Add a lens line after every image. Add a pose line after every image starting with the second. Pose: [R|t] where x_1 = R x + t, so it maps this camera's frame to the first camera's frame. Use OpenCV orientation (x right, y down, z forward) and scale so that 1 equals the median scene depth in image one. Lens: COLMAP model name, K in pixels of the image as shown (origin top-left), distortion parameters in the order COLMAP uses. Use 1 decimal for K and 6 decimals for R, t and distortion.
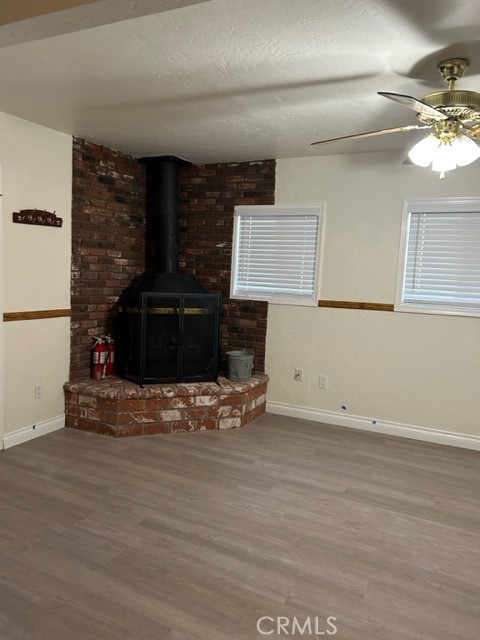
lens RADIAL K [[483.4, 0, 236.7], [0, 483.4, 319.1], [0, 0, 1]] dist [0.036710, -0.009442]
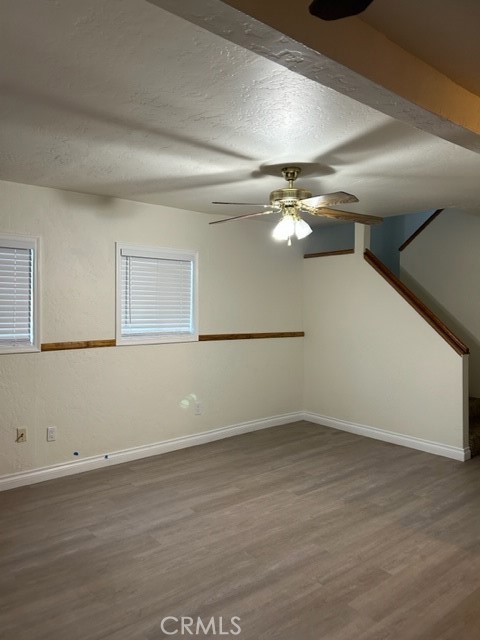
lens RADIAL K [[483.4, 0, 236.5], [0, 483.4, 321.1], [0, 0, 1]] dist [0.036710, -0.009442]
pose [[0.403007, -0.065866, 0.912824, -0.629776], [0.114897, 0.993157, 0.020936, -0.073100], [-0.907956, 0.096444, 0.407817, 0.378621]]
